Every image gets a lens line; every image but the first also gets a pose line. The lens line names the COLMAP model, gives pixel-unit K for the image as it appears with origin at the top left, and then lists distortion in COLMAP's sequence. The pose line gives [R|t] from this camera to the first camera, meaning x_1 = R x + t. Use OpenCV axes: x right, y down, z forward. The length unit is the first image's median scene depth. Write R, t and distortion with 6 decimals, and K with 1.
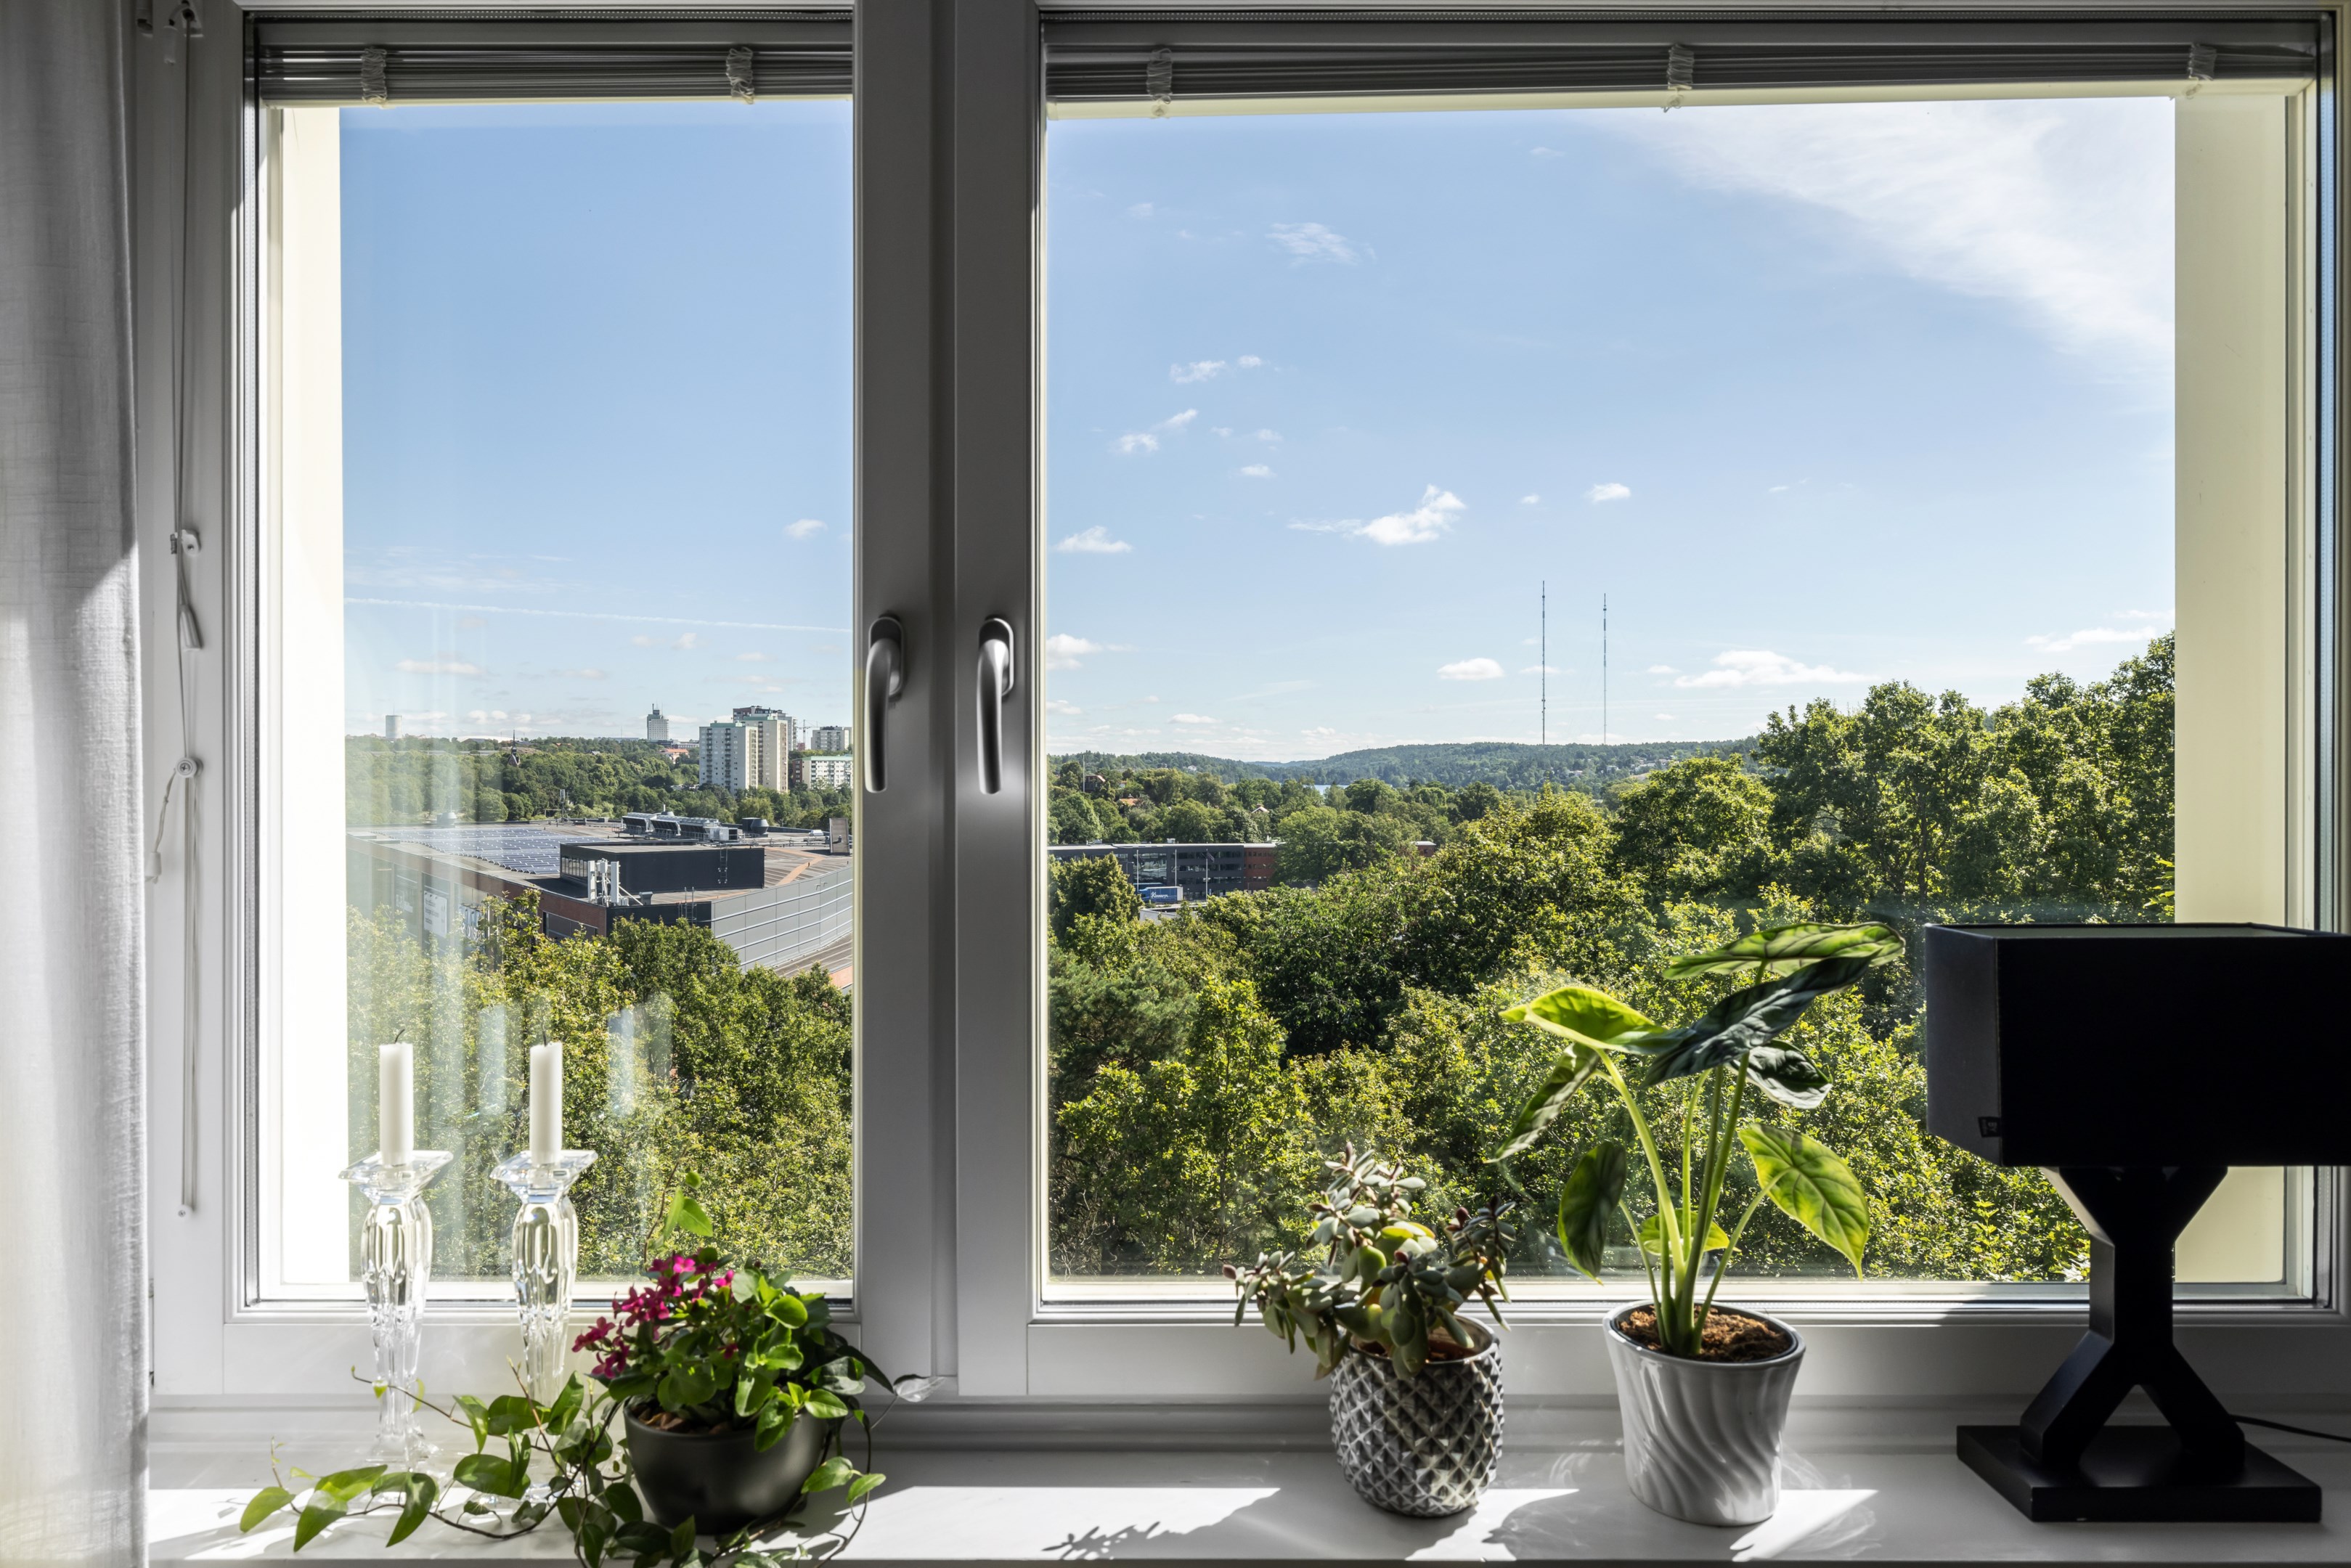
lens RADIAL K [[1508.9, 0, 1160.0], [0, 1508.9, 761.0], [0, 0, 1]] dist [-0.009122, -0.001124]
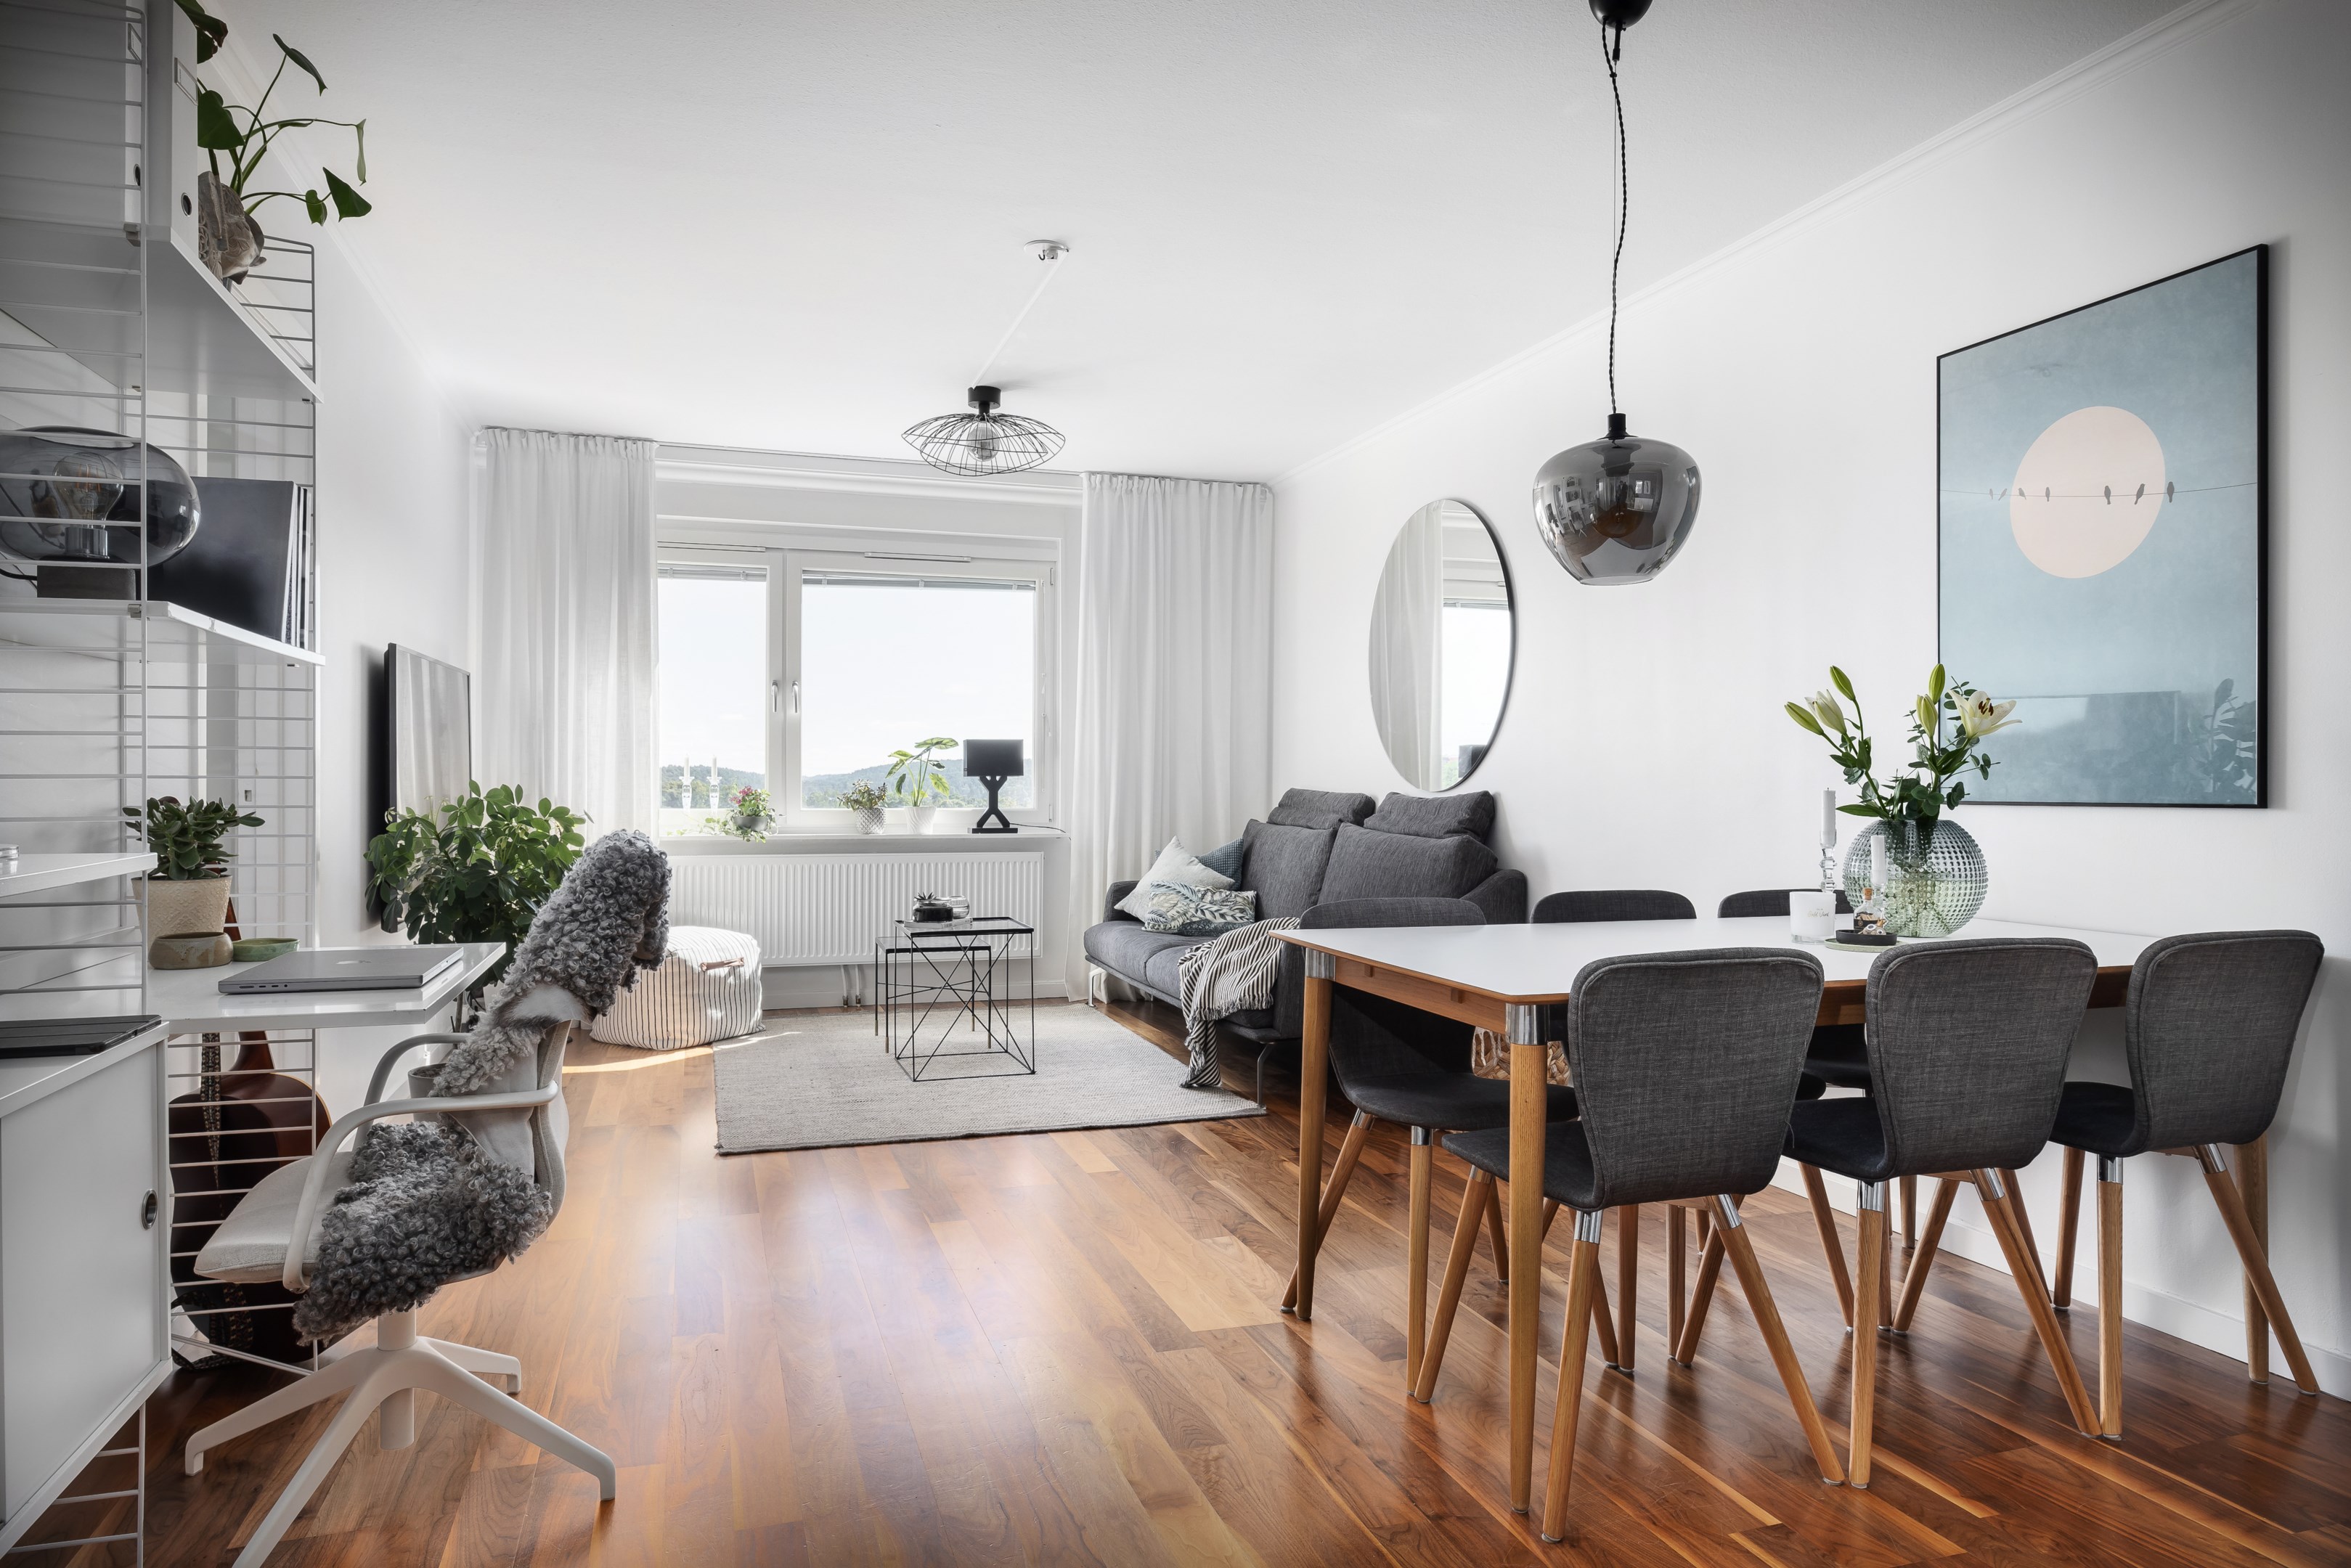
lens RADIAL K [[1452.3, 0, 1165.6], [0, 1452.3, 779.9], [0, 0, 1]] dist [-0.006499, -0.001560]
pose [[0.948326, 0.002864, 0.317285, -0.014525], [-0.003928, 0.999989, 0.002713, 0.007045], [-0.317274, -0.003819, 0.948326, -0.126099]]
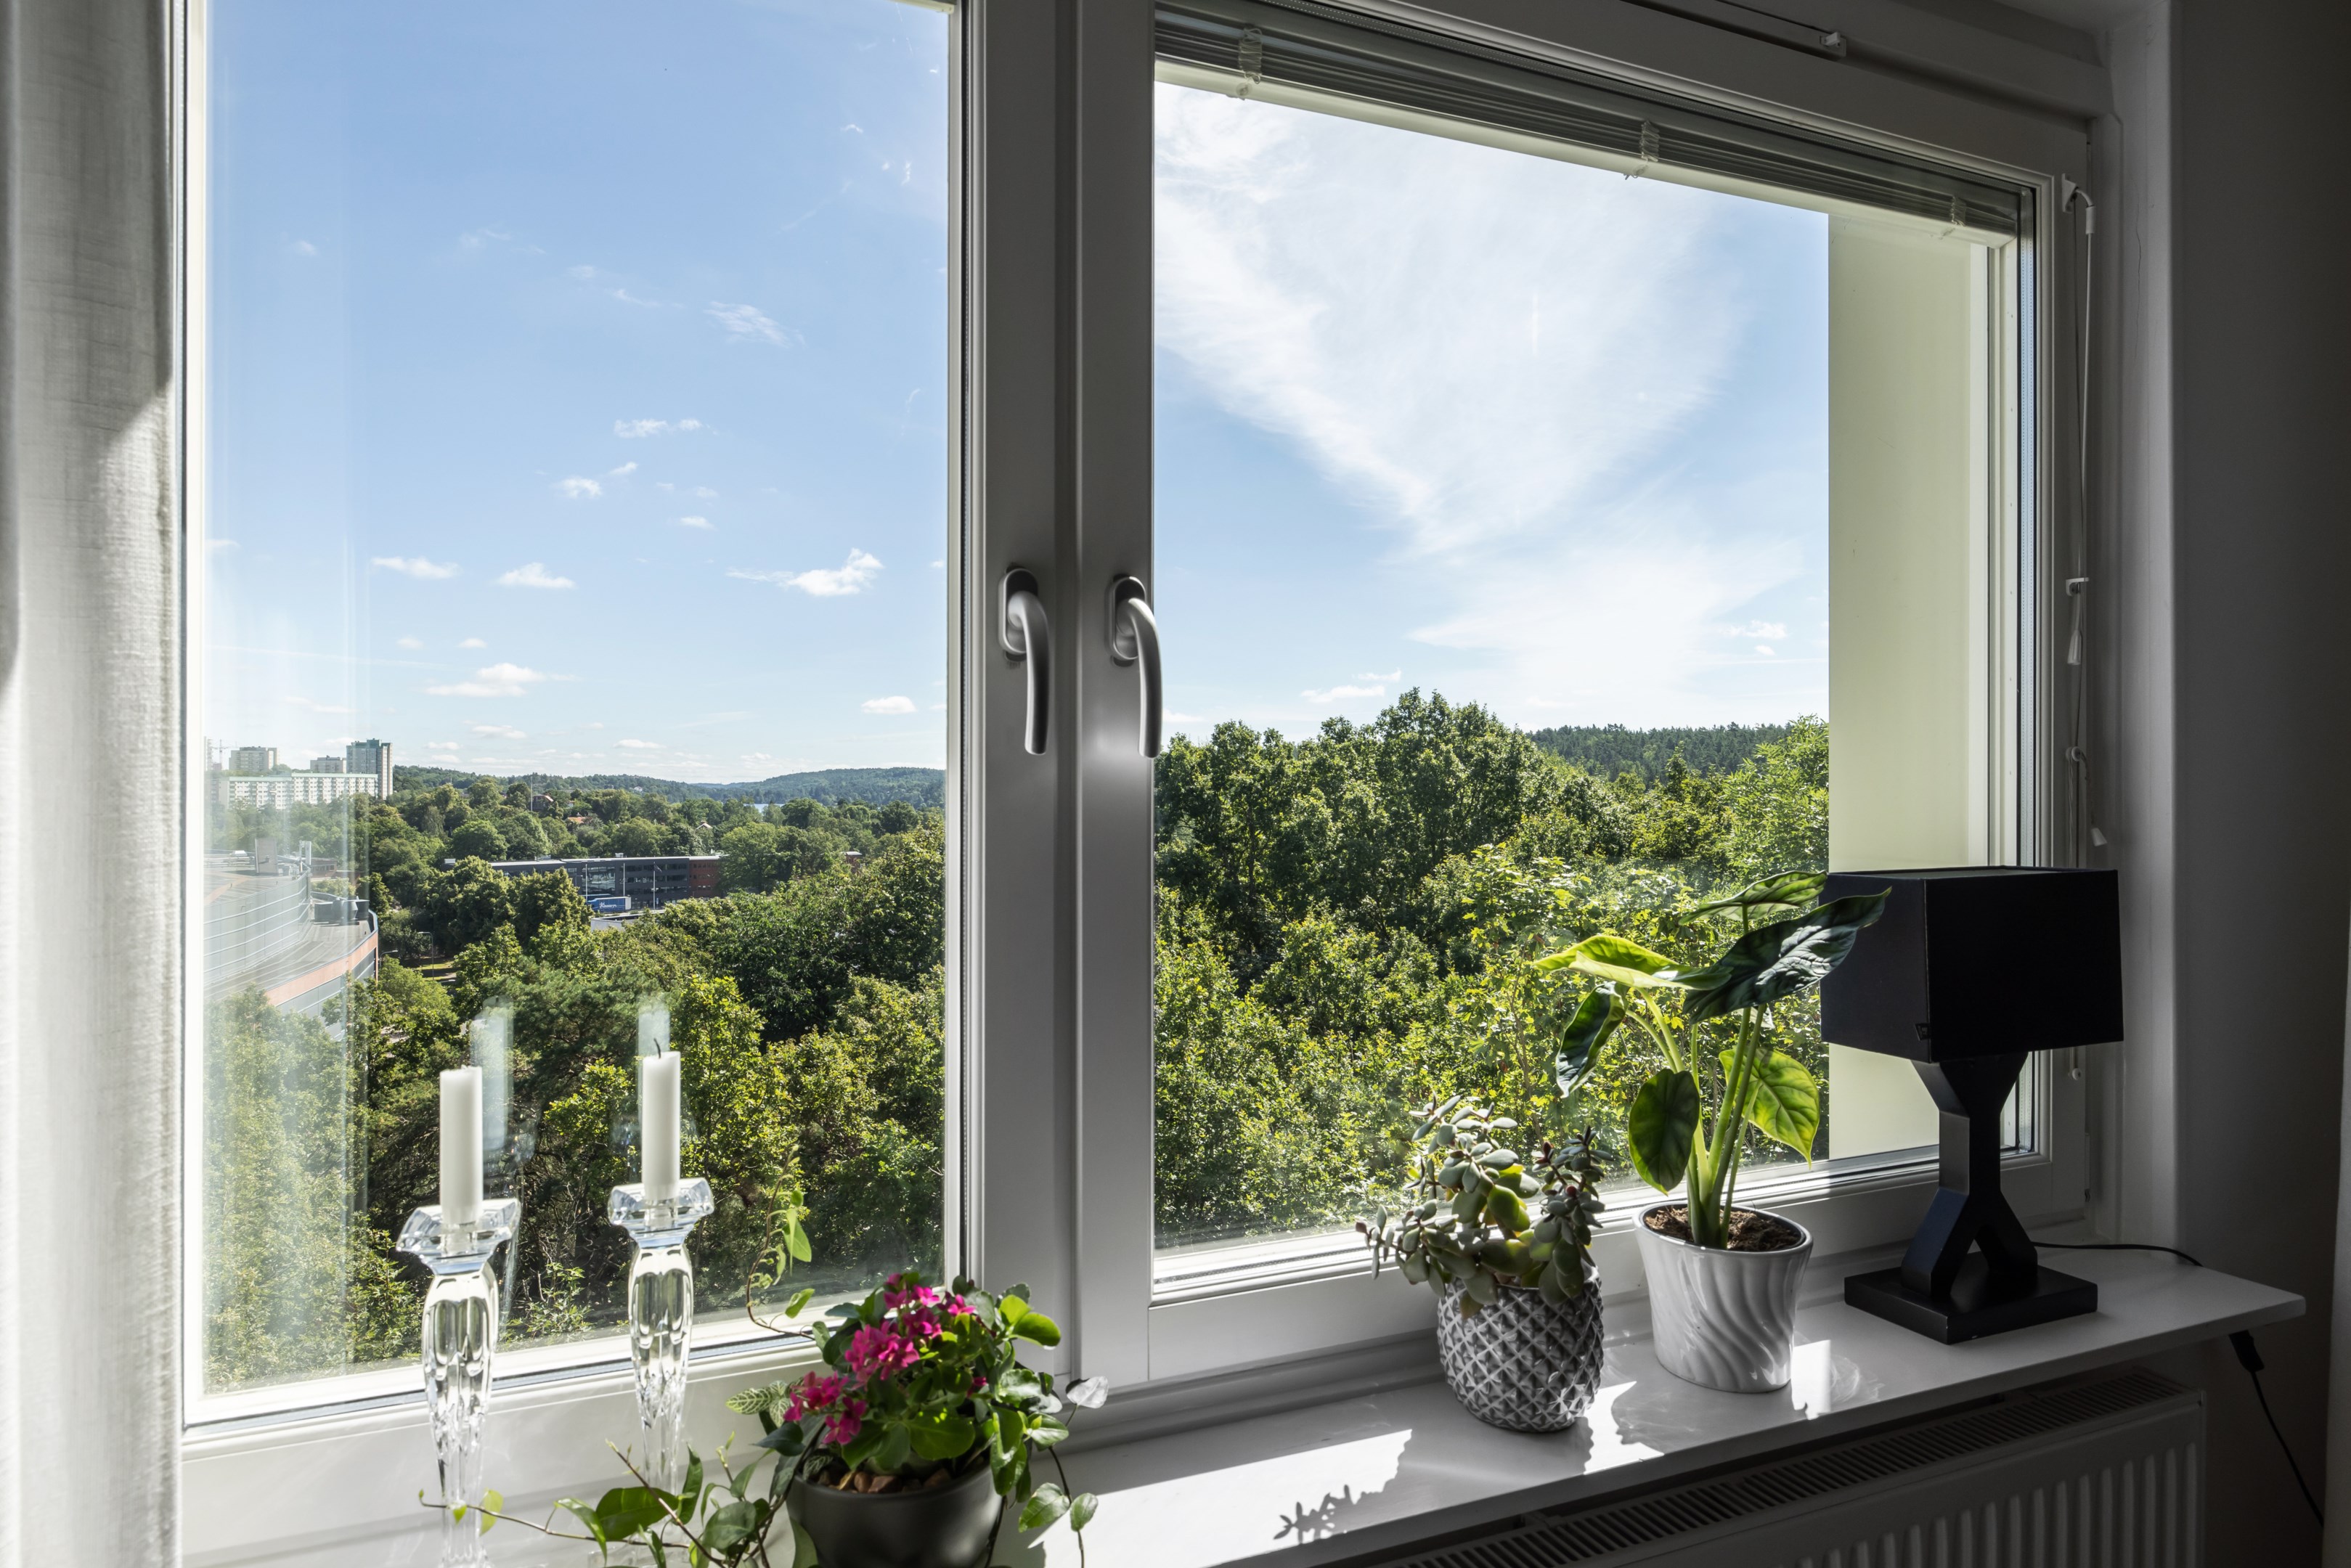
lens RADIAL K [[1284.9, 0, 1115.4], [0, 1284.9, 788.6], [0, 0, 1]] dist [-0.002424, -0.000343]
pose [[0.929300, 0.000238, 0.369326, -0.011934], [-0.001846, 0.999990, 0.004003, 0.001202], [-0.369322, -0.004401, 0.929291, 0.007821]]
